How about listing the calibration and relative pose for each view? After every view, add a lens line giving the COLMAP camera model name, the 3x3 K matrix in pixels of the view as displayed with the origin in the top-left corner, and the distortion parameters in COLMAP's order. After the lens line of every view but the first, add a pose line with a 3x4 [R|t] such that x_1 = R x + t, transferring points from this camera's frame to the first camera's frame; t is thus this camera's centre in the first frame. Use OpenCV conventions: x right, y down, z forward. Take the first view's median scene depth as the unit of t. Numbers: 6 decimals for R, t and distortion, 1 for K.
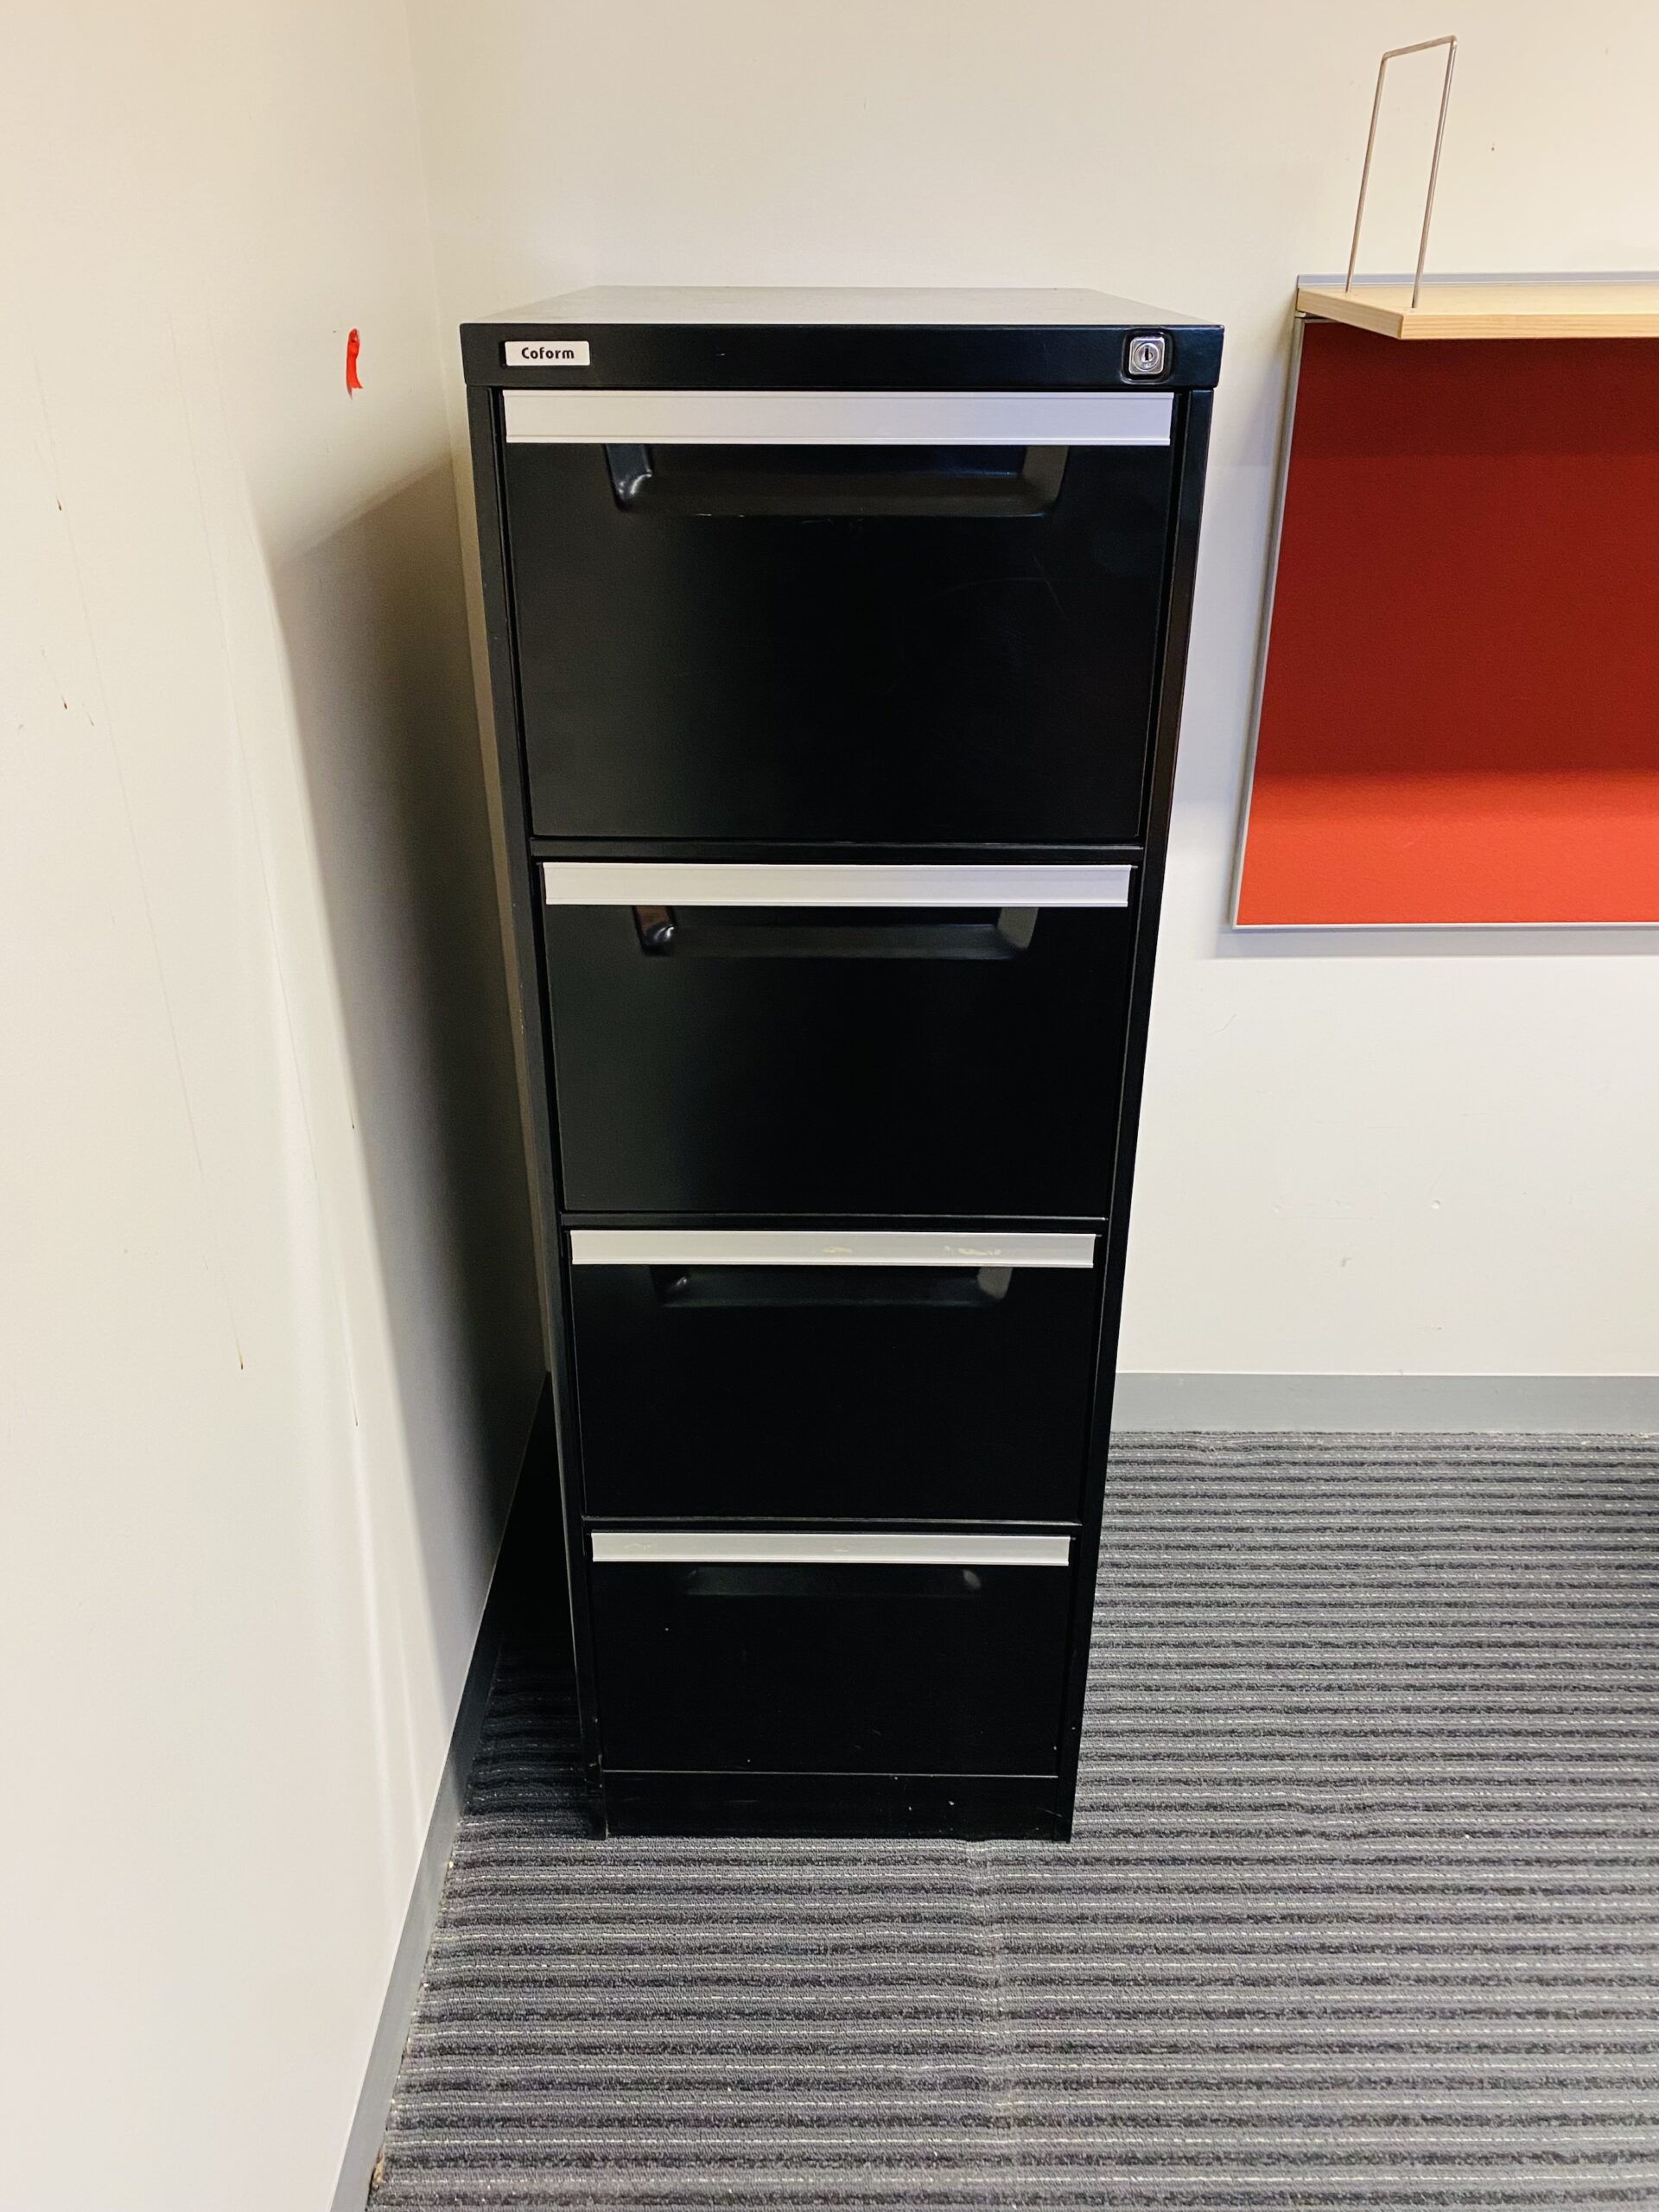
lens RADIAL K [[1691.3, 0, 826.7], [0, 1691.3, 1103.7], [0, 0, 1]] dist [0.005606, -0.001076]
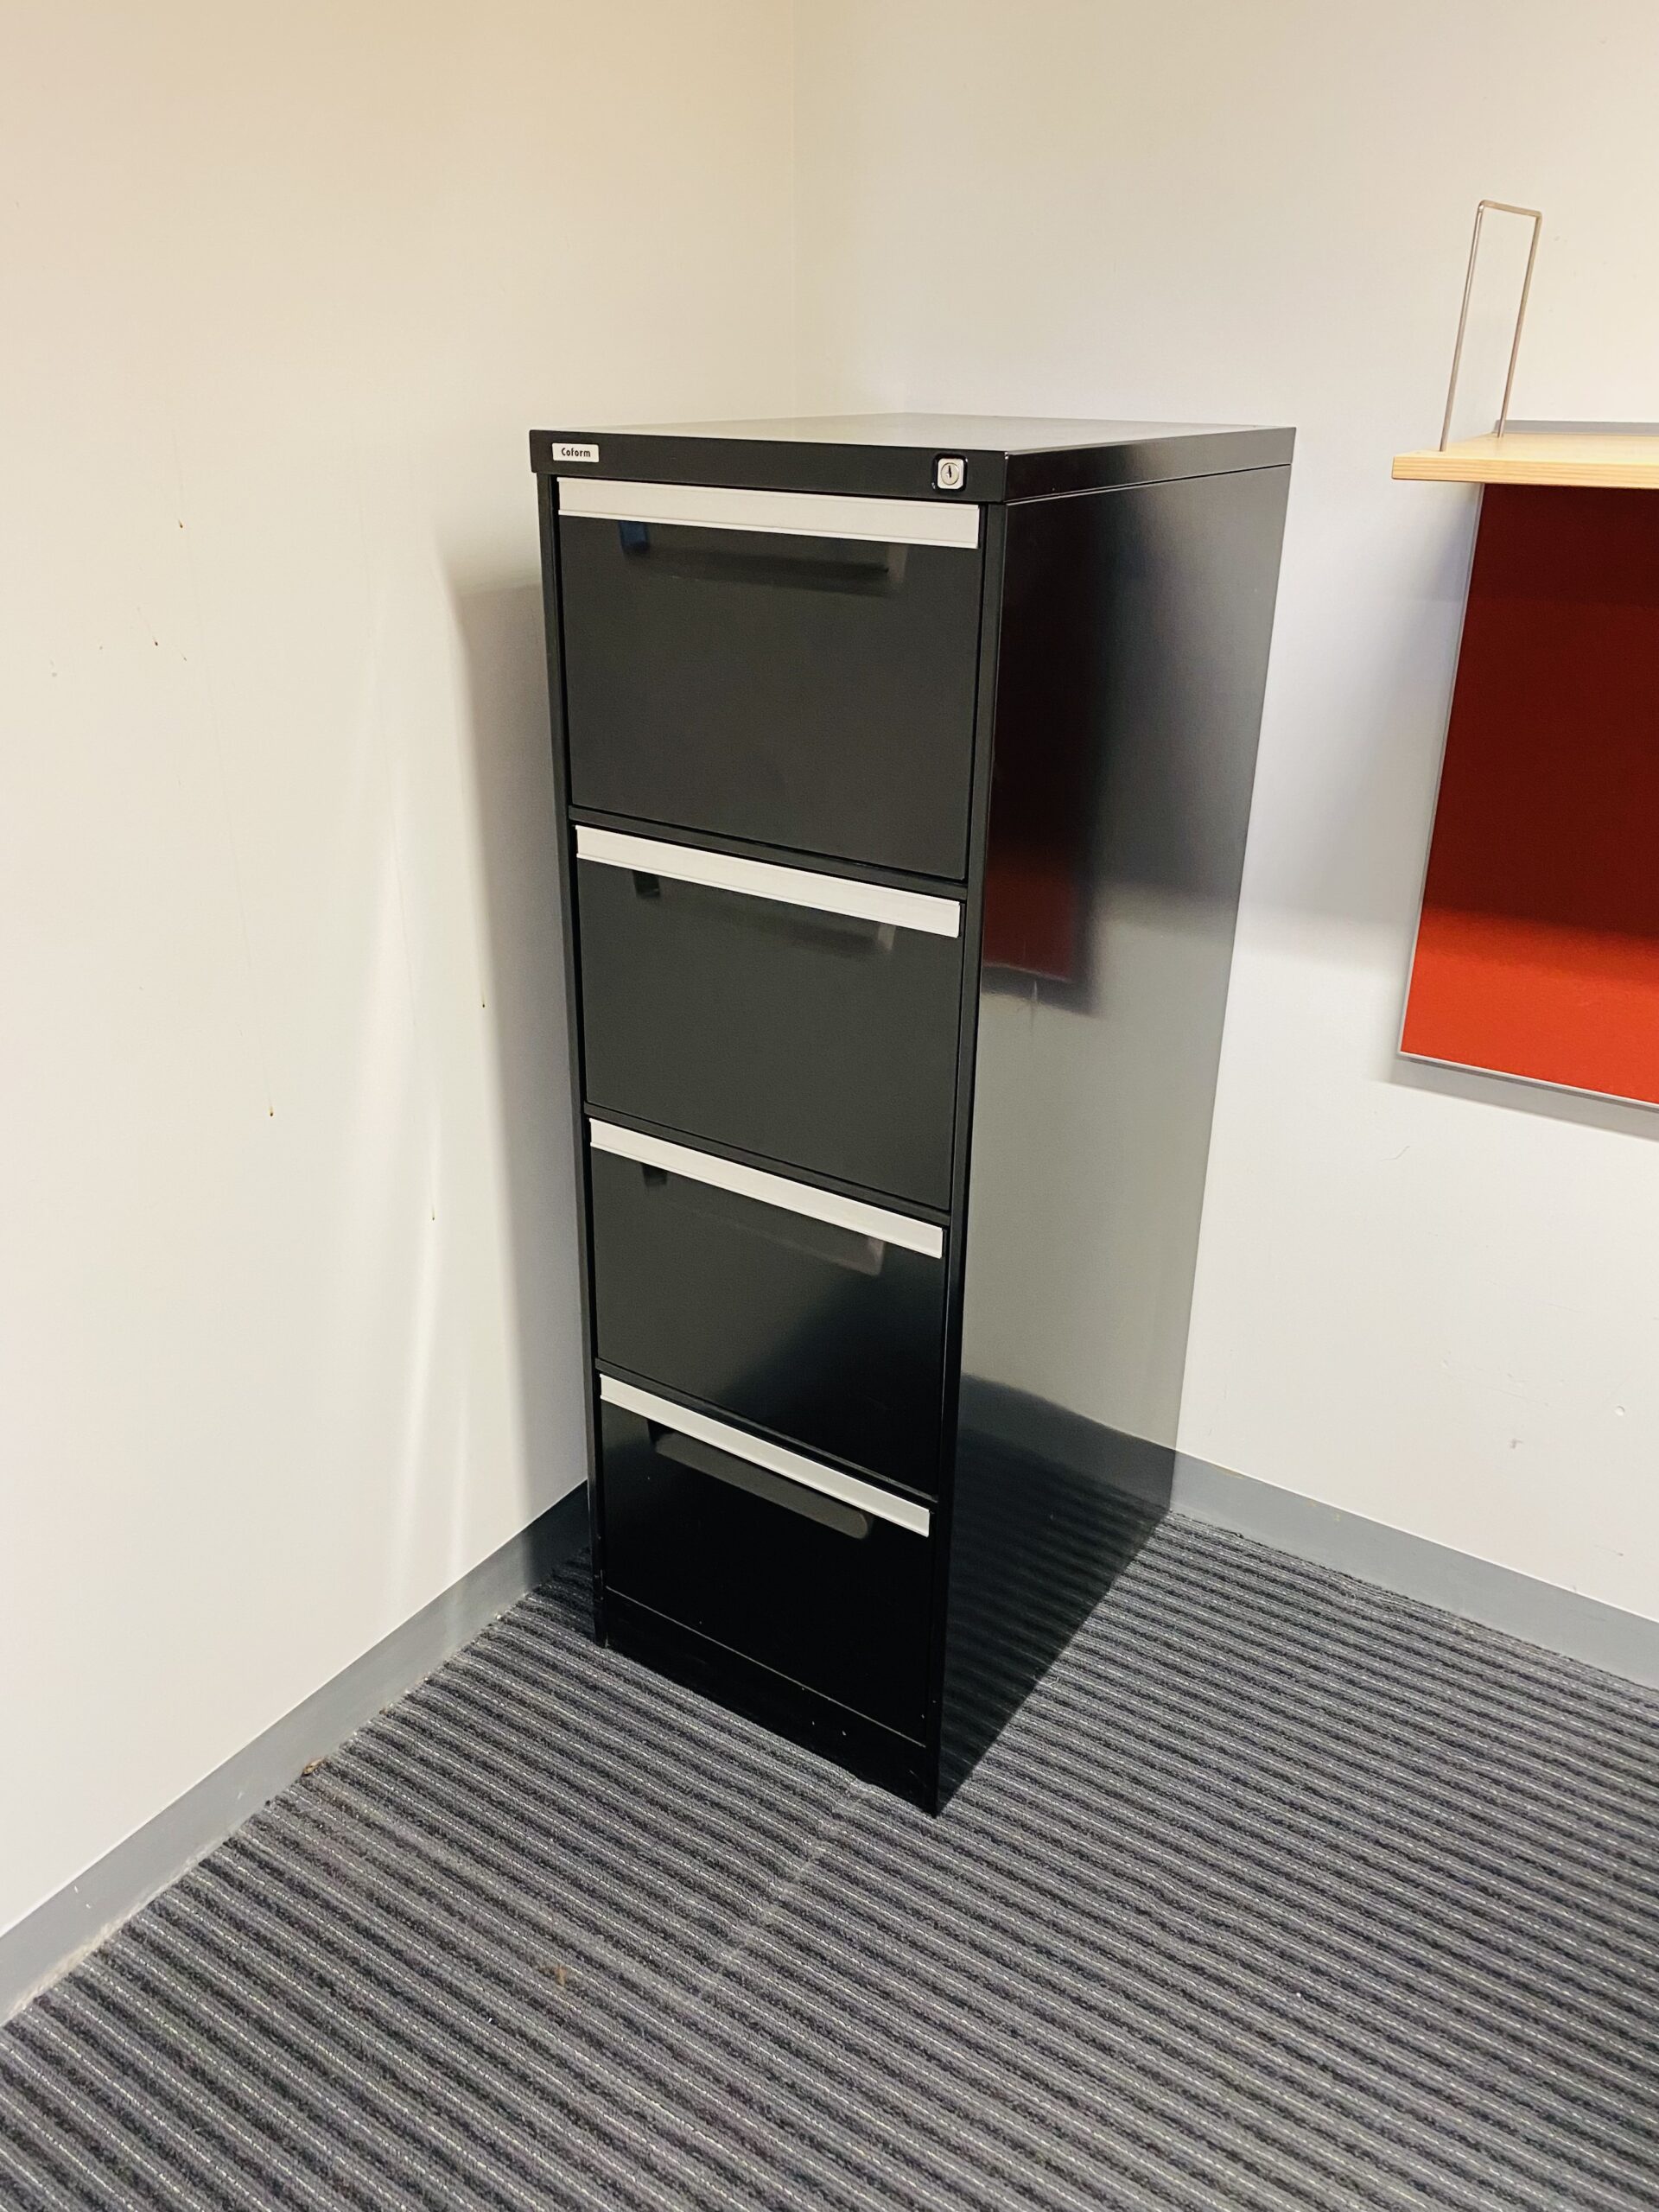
lens RADIAL K [[1691.3, 0, 819.3], [0, 1691.3, 1113.2], [0, 0, 1]] dist [0.005606, -0.001076]
pose [[0.836522, 0.231841, -0.496468, 0.563160], [-0.260973, 0.965283, 0.011041, 0.009486], [0.481792, 0.120329, 0.867985, -0.032331]]
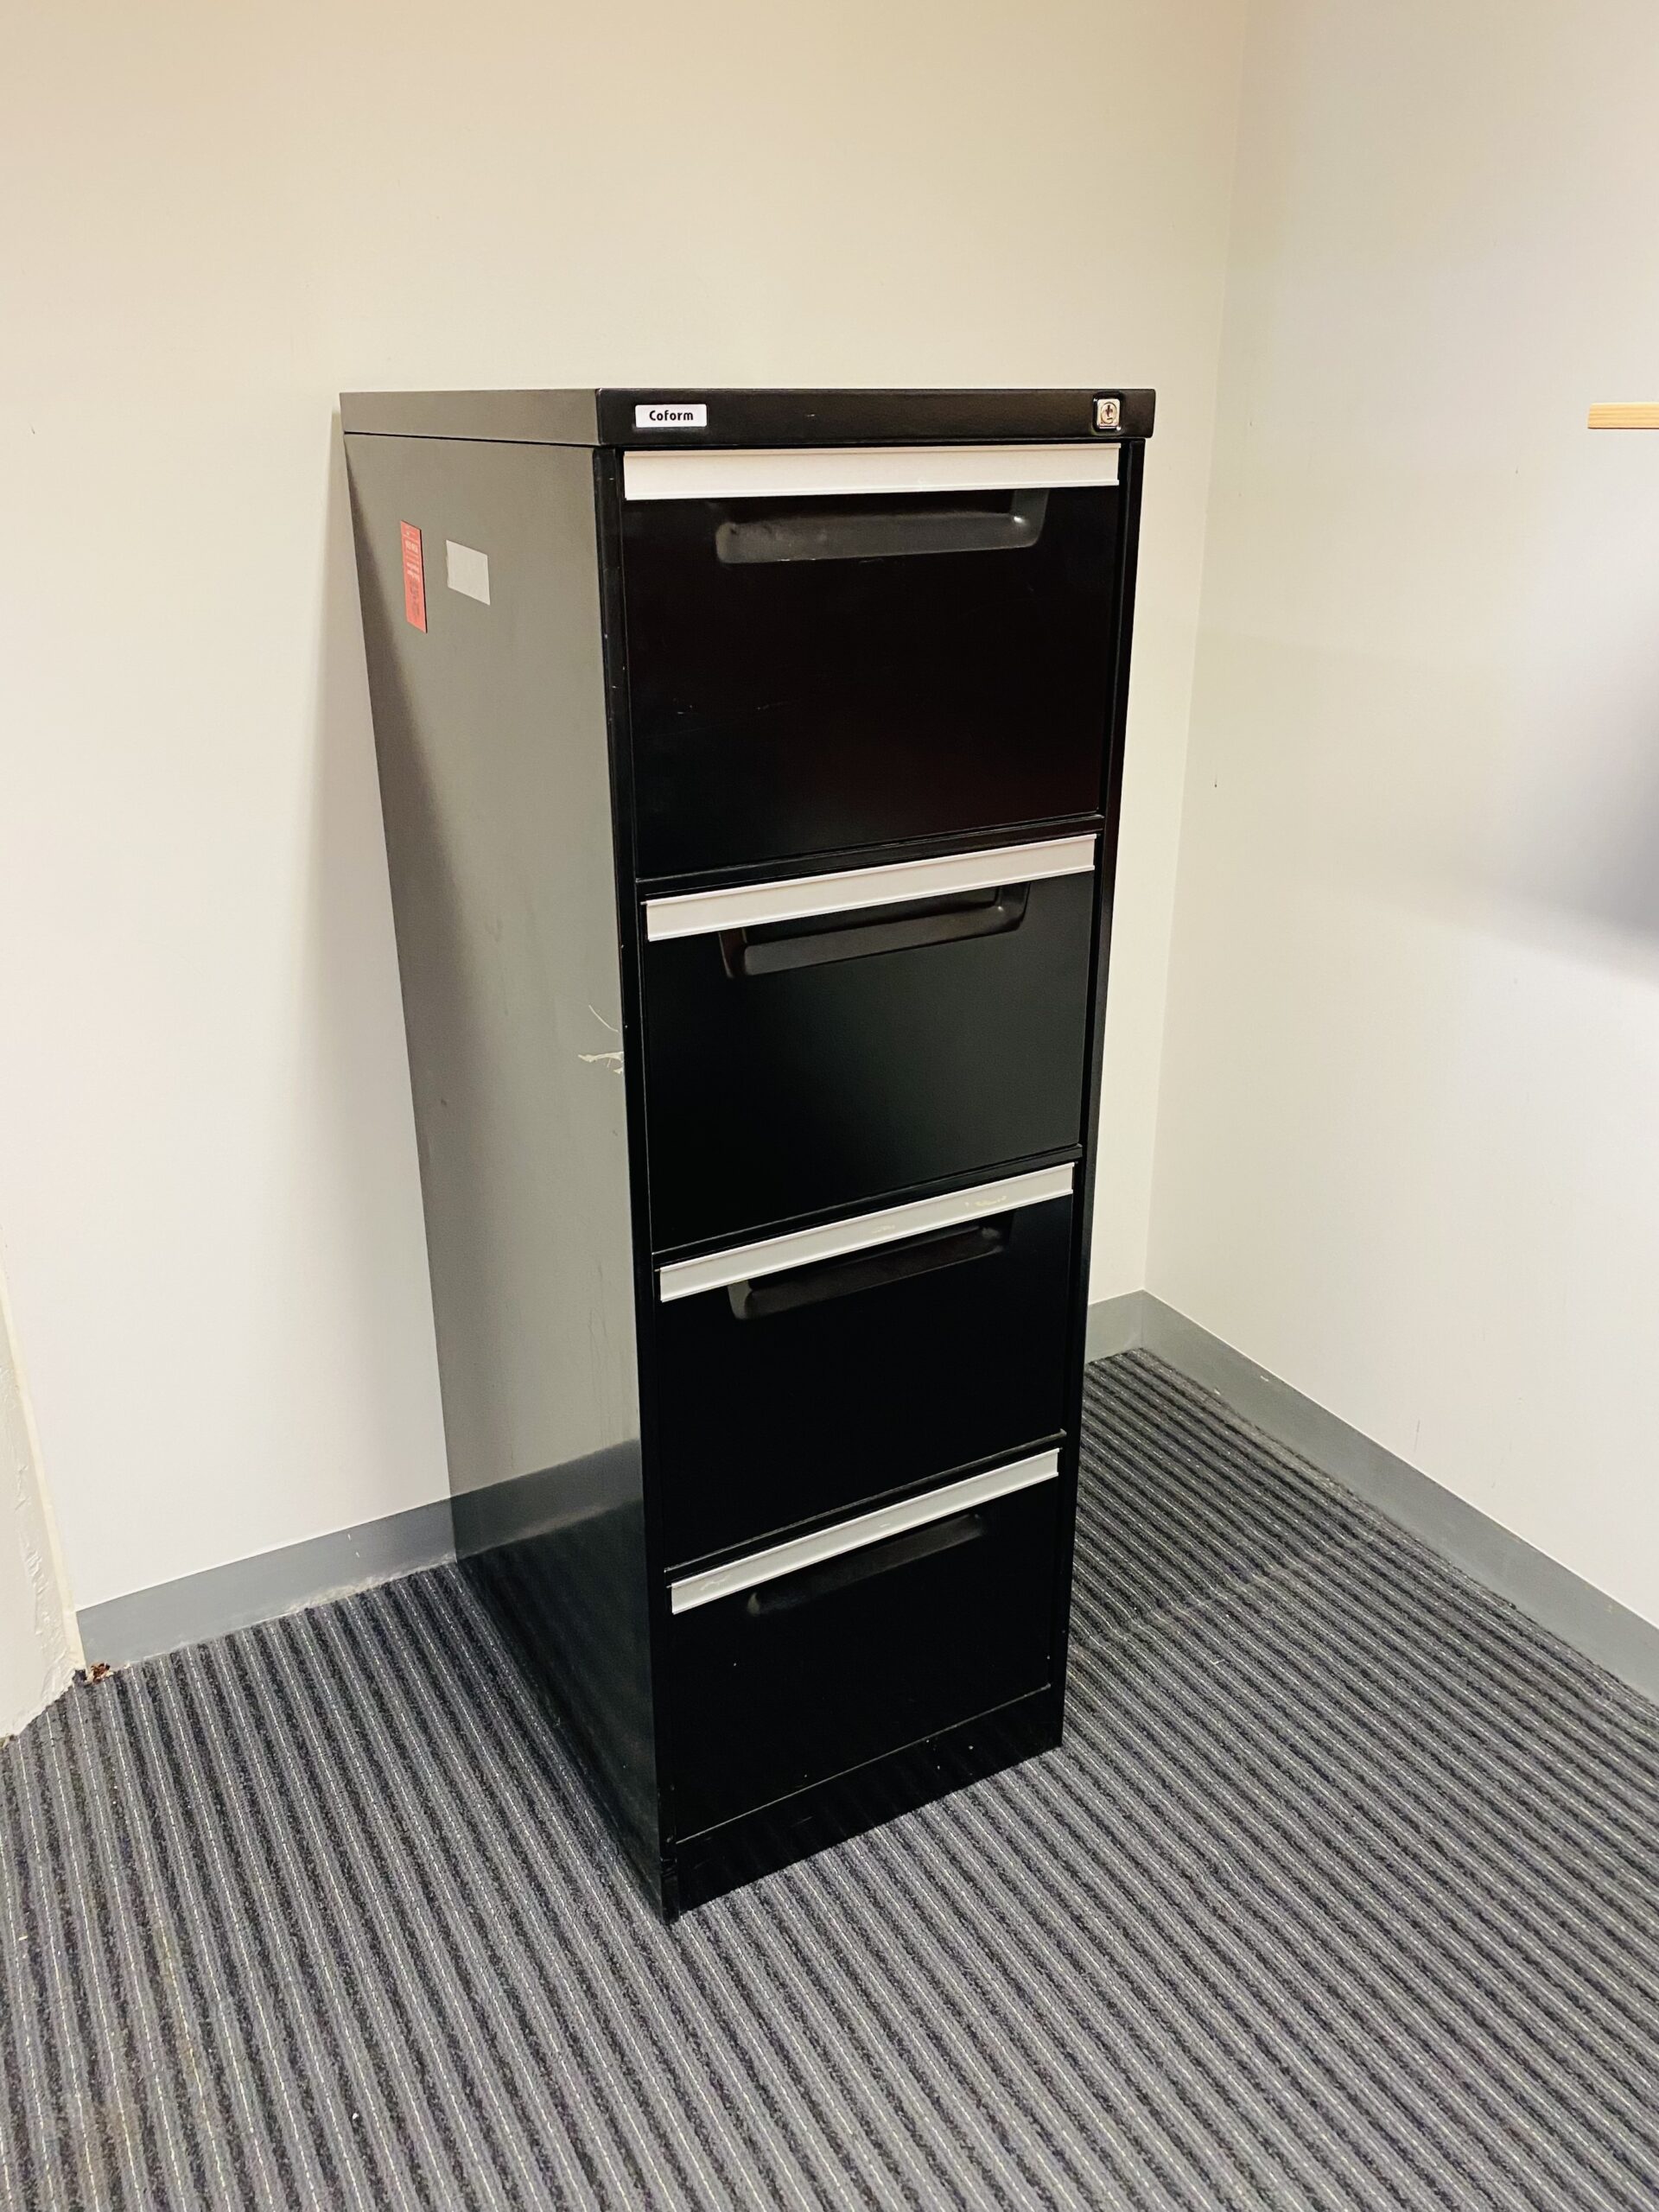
lens RADIAL K [[1691.3, 0, 818.7], [0, 1691.3, 1103.5], [0, 0, 1]] dist [0.005606, -0.001076]
pose [[0.483601, 0.328836, -0.811170, 0.922422], [-0.410210, 0.903816, 0.121835, -0.016648], [0.773212, 0.273831, 0.571979, 0.148369]]
